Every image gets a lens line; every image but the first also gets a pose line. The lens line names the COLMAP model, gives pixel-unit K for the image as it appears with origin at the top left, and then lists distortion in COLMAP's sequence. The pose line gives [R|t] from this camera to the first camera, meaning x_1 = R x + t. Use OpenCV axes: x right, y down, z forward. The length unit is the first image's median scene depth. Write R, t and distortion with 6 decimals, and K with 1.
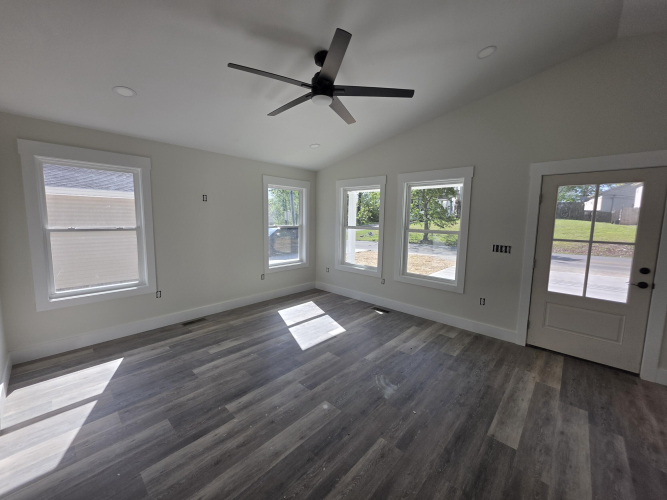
lens RADIAL K [[265.0, 0, 333.7], [0, 265.0, 246.5], [0, 0, 1]] dist [0.003280, 0.000101]
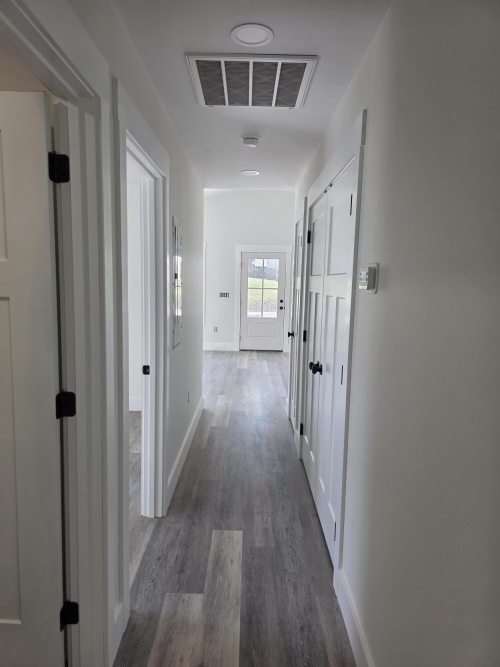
lens RADIAL K [[451.8, 0, 248.3], [0, 451.8, 334.4], [0, 0, 1]] dist [0.054872, -0.042156]
pose [[0.737420, -0.082110, 0.670425, -1.166734], [0.059757, 0.996622, 0.056331, 0.105292], [-0.672786, -0.001477, 0.739836, -1.183806]]
